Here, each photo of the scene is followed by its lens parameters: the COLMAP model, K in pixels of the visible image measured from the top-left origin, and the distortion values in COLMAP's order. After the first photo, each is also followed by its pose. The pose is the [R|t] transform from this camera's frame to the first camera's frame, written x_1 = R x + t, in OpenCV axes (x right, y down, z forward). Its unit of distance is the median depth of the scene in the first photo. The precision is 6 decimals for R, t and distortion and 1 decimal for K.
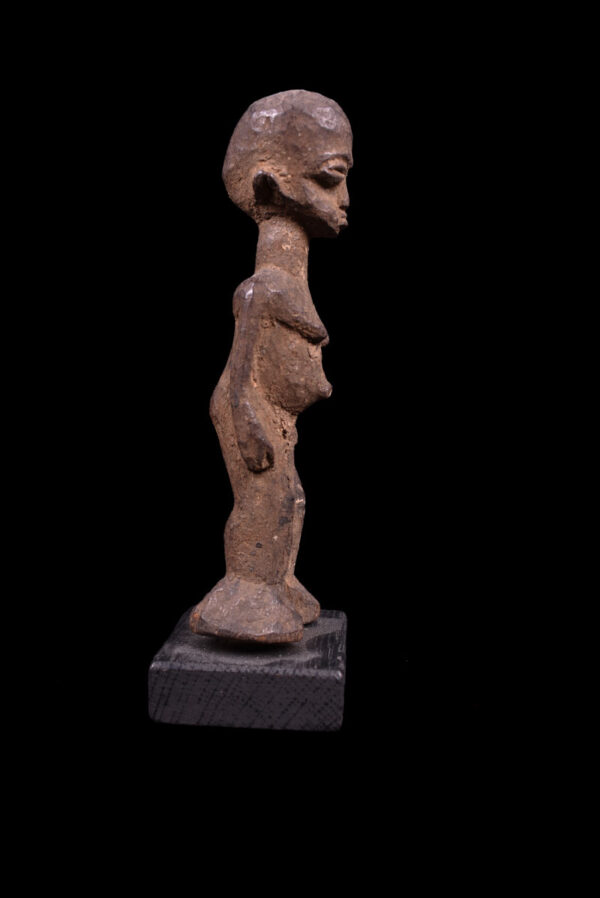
lens RADIAL K [[844.2, 0, 300.0], [0, 844.2, 449.0], [0, 0, 1]] dist [-0.094431, 0.004634]
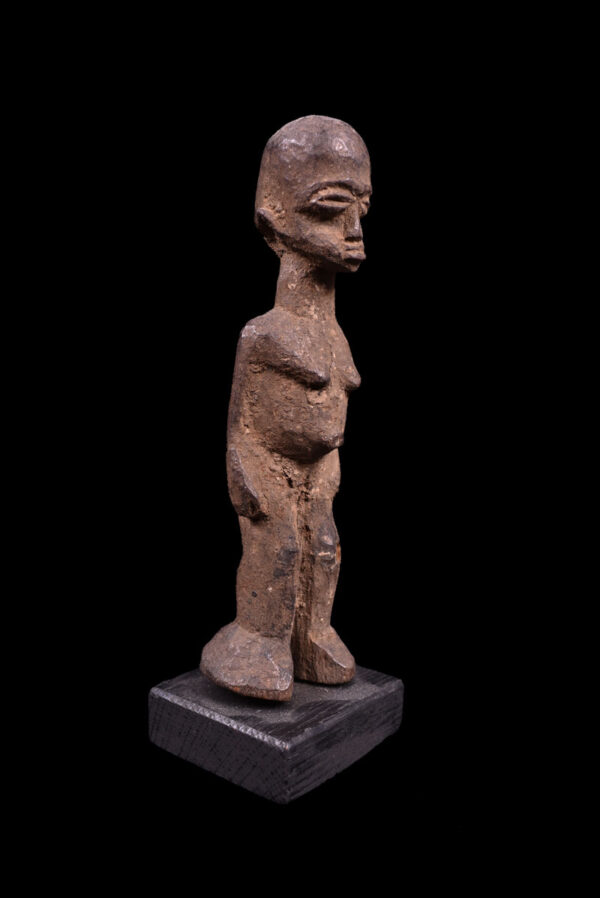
lens RADIAL K [[844.2, 0, 300.0], [0, 844.2, 449.0], [0, 0, 1]] dist [-0.094431, 0.004634]
pose [[0.814050, 0.073017, -0.576187, 0.556460], [-0.069521, 0.997183, 0.028147, -0.086254], [0.576619, 0.017144, 0.816833, 0.239763]]
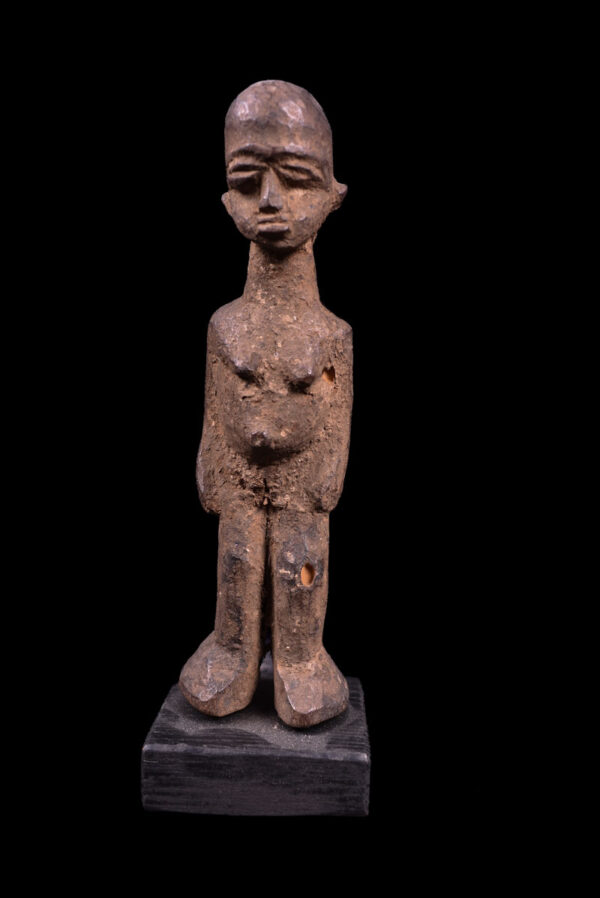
lens RADIAL K [[844.2, 0, 300.0], [0, 844.2, 449.0], [0, 0, 1]] dist [-0.094431, 0.004634]
pose [[0.035321, 0.085631, -0.995701, 0.885030], [-0.141920, 0.986655, 0.079818, -0.136066], [0.989248, 0.138490, 0.047002, 1.051744]]
